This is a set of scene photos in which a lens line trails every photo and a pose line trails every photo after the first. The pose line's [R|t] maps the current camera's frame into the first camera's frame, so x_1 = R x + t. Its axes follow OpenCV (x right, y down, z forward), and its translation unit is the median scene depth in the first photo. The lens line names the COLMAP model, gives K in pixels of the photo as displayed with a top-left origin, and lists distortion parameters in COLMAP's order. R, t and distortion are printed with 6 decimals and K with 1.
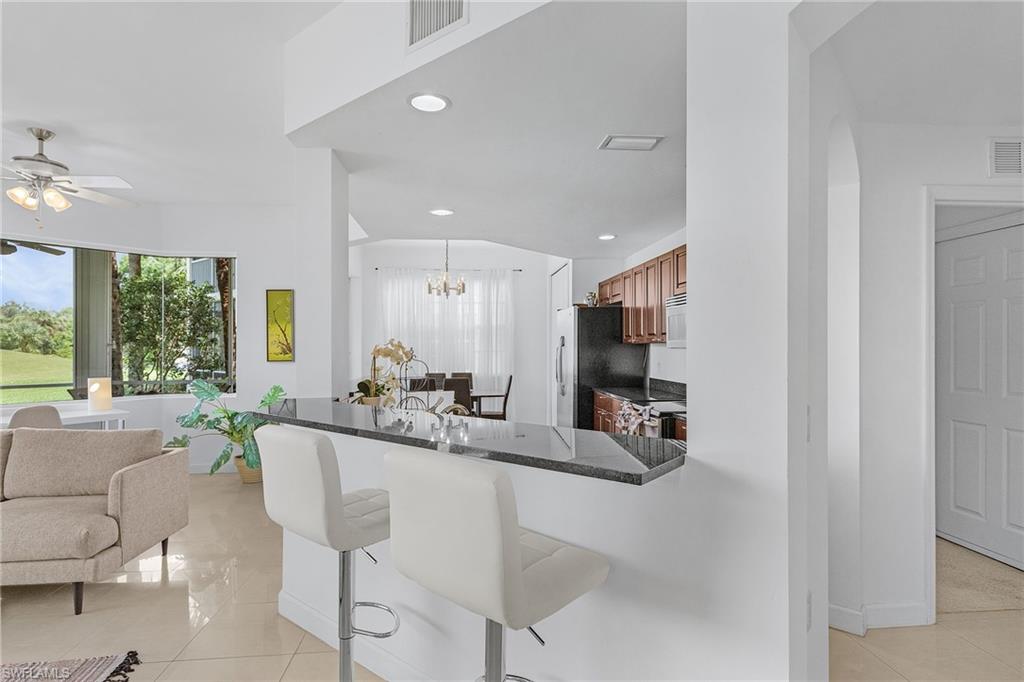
lens RADIAL K [[550.3, 0, 513.4], [0, 550.3, 329.5], [0, 0, 1]] dist [0.001859, 0.000407]
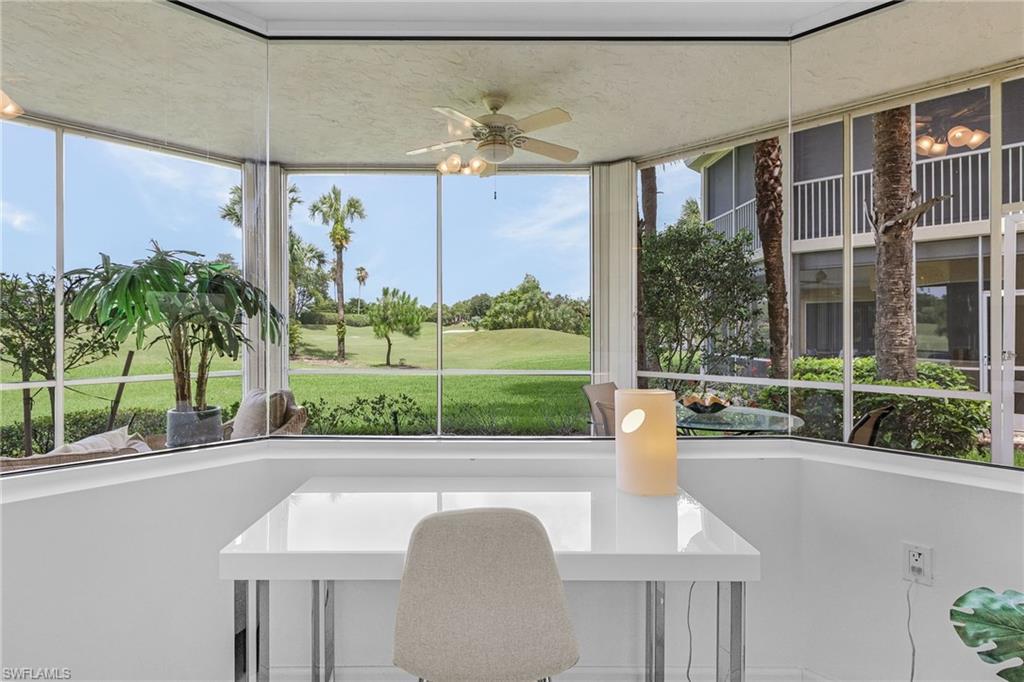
lens RADIAL K [[483.0, 0, 519.2], [0, 483.0, 331.2], [0, 0, 1]] dist [0.003777, 0.001075]
pose [[0.674967, 0.008659, -0.737797, -0.179814], [0.014340, 0.999588, 0.024849, 0.013284], [0.737709, -0.027352, 0.674565, 0.228529]]
